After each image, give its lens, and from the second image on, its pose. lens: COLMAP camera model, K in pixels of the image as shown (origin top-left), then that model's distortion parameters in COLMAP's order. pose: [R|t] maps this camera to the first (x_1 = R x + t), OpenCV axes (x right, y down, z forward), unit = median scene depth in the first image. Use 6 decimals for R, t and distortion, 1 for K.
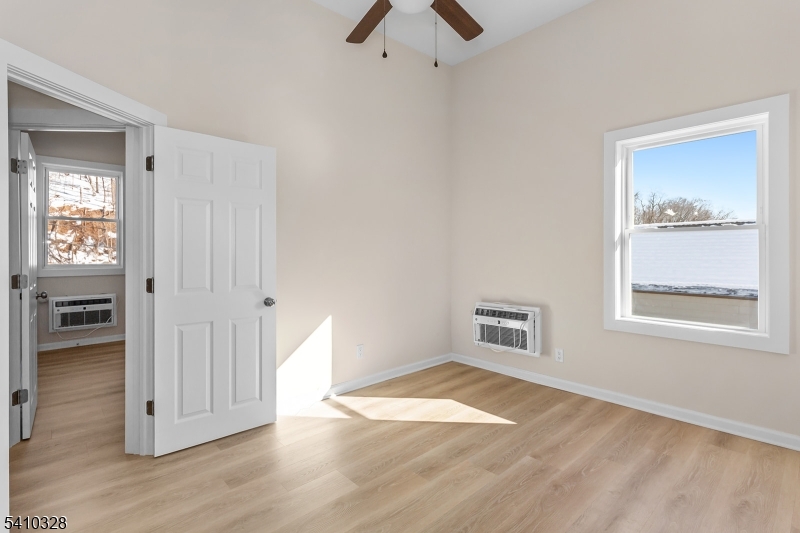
lens RADIAL K [[393.0, 0, 392.6], [0, 393.0, 250.0], [0, 0, 1]] dist [0.000578, 0.000025]
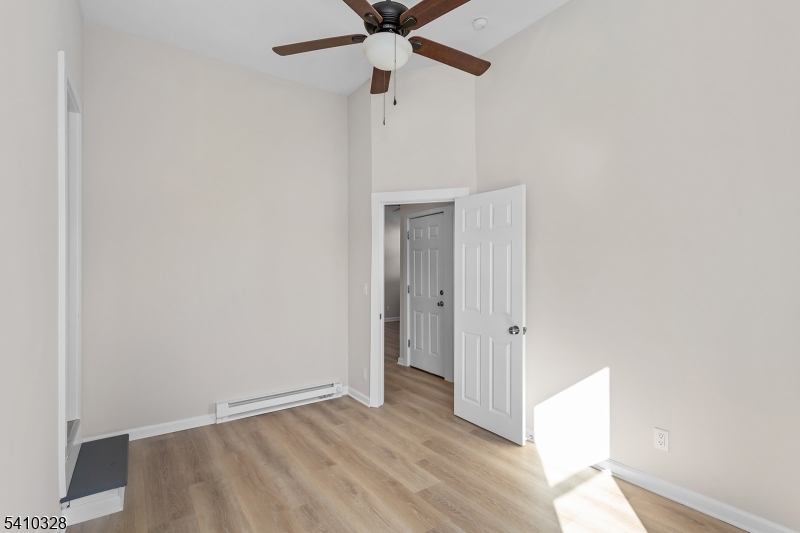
lens RADIAL K [[379.6, 0, 400.1], [0, 379.6, 273.3], [0, 0, 1]] dist [-0.002697, -0.000107]
pose [[-0.115783, 0.005724, -0.993258, 0.789908], [0.000987, 0.999984, 0.005648, -0.028434], [0.993274, -0.000327, -0.115787, 0.856482]]
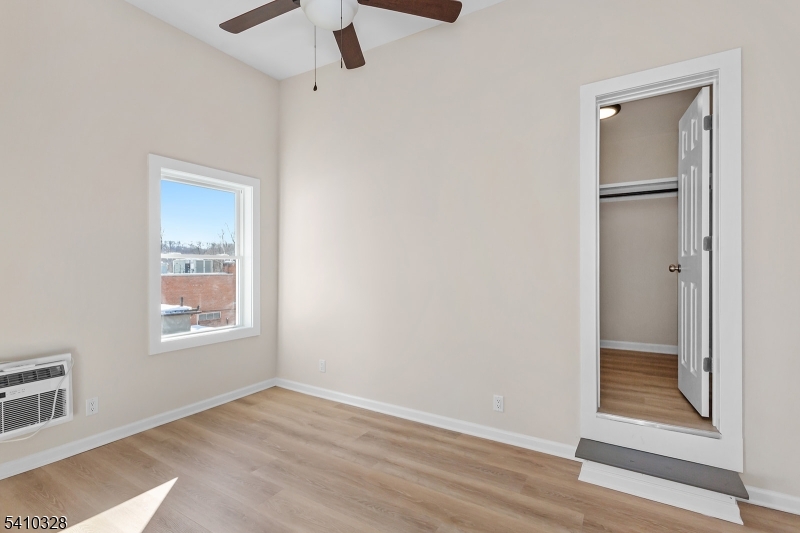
lens RADIAL K [[379.6, 0, 400.1], [0, 379.6, 273.3], [0, 0, 1]] dist [-0.002697, -0.000107]
pose [[-0.302774, -0.006042, 0.953043, -0.657494], [0.001151, 0.999977, 0.006705, -0.009886], [-0.953062, 0.003128, -0.302760, 0.833711]]
